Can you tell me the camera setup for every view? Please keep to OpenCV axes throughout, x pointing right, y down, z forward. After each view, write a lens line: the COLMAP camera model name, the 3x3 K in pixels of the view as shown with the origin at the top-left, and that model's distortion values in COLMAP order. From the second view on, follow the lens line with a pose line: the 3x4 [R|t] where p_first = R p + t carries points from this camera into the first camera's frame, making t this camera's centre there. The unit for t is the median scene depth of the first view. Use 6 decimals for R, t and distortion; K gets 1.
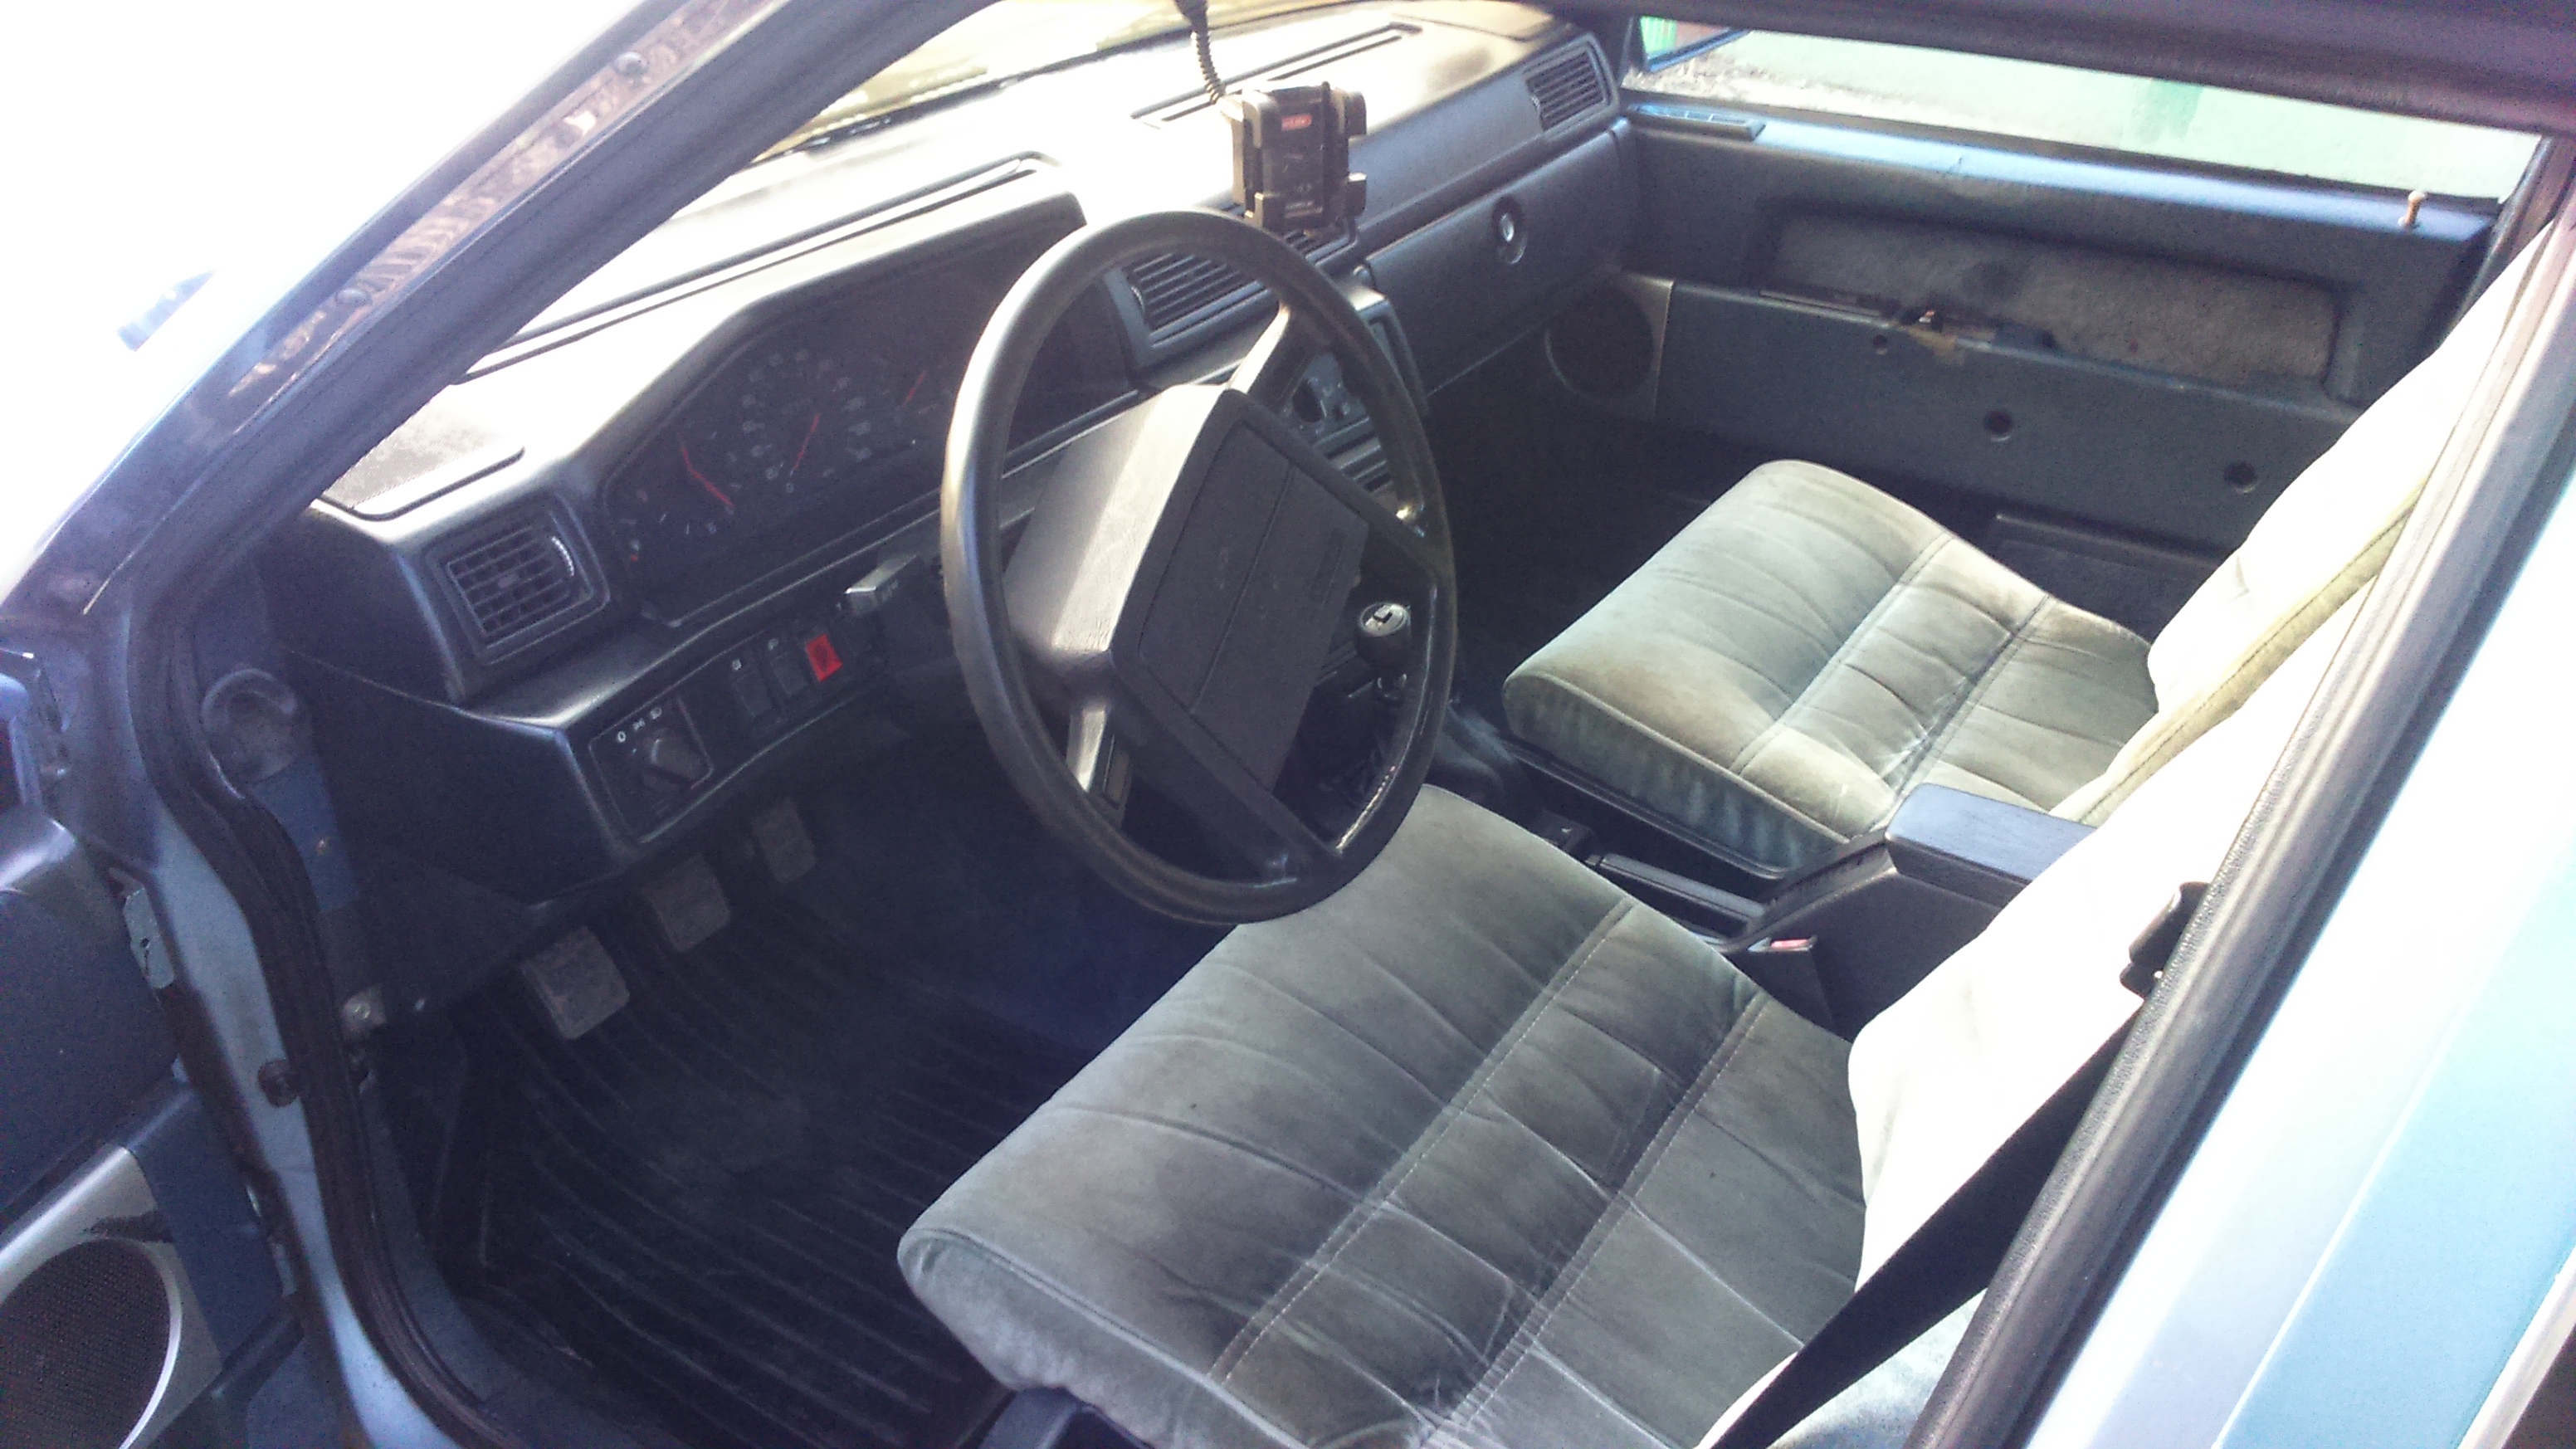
lens RADIAL K [[2019.3, 0, 1287.0], [0, 2019.3, 656.4], [0, 0, 1]] dist [0.082648, -0.184346]
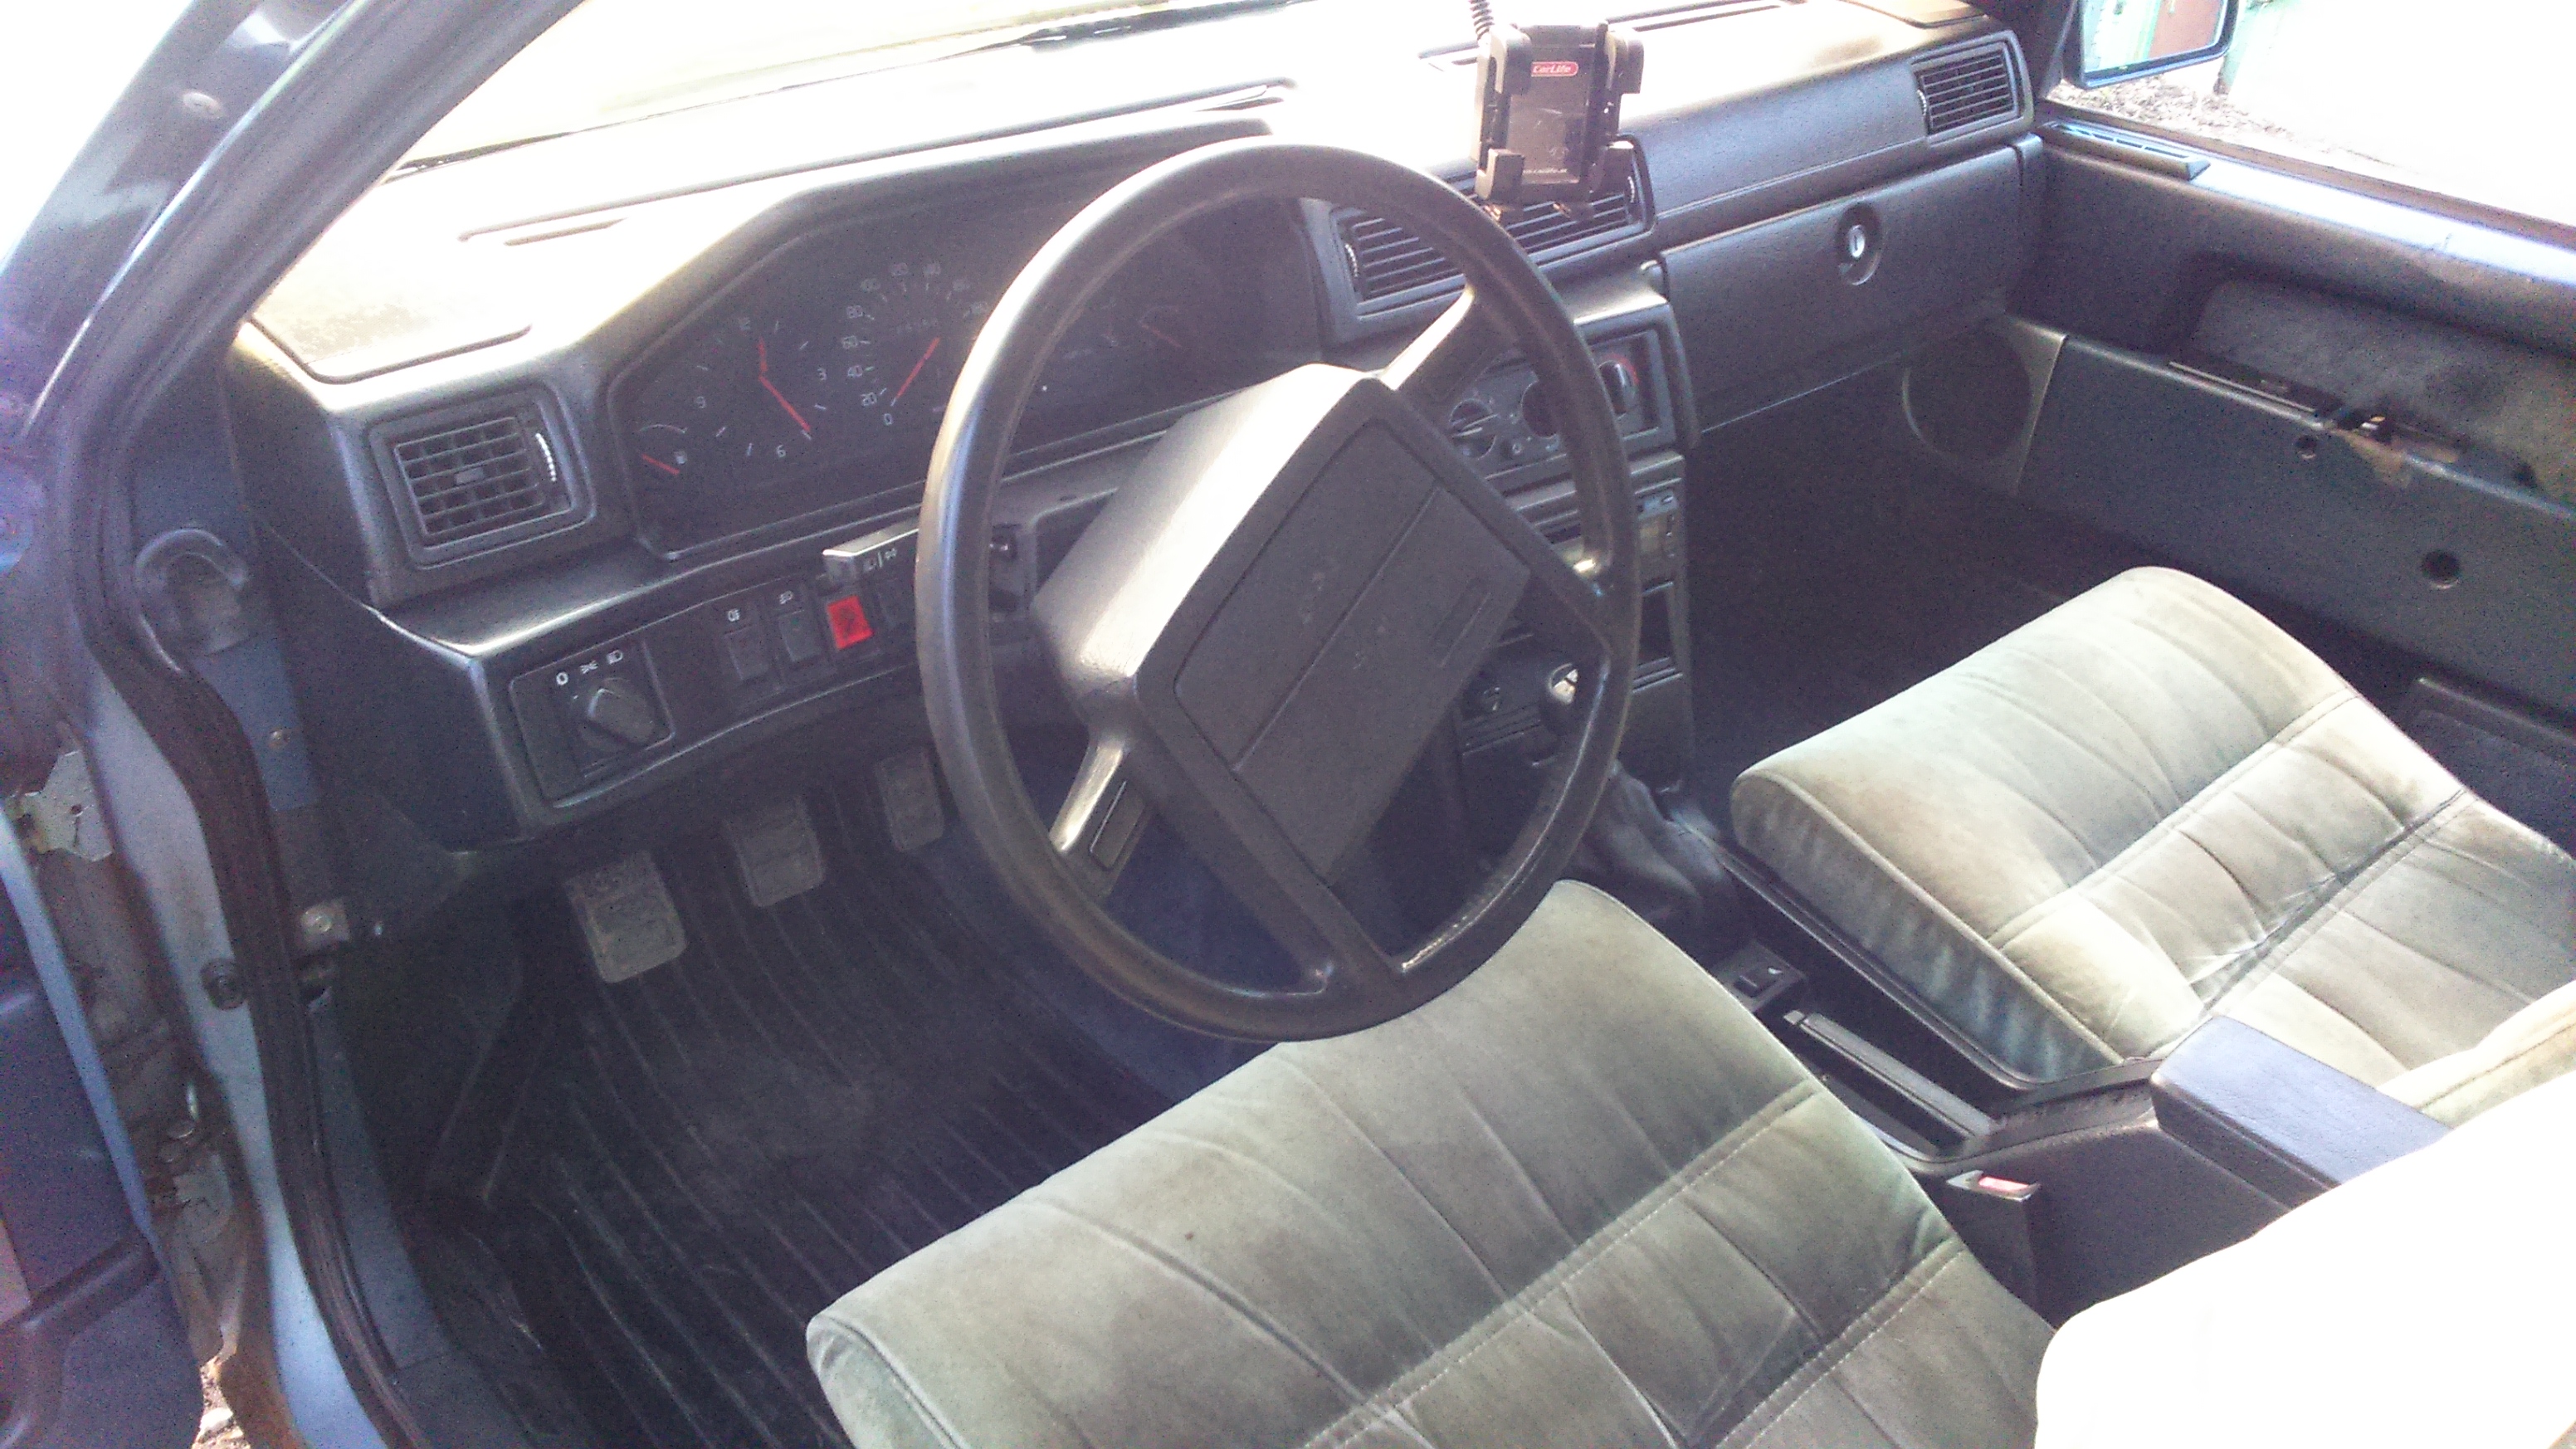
lens RADIAL K [[2019.3, 0, 1287.0], [0, 2019.3, 656.4], [0, 0, 1]] dist [0.082648, -0.184346]
pose [[0.967137, 0.172023, -0.187226, 0.092590], [-0.170086, 0.985073, 0.026486, -0.033293], [0.188988, 0.006229, 0.981960, 0.174960]]
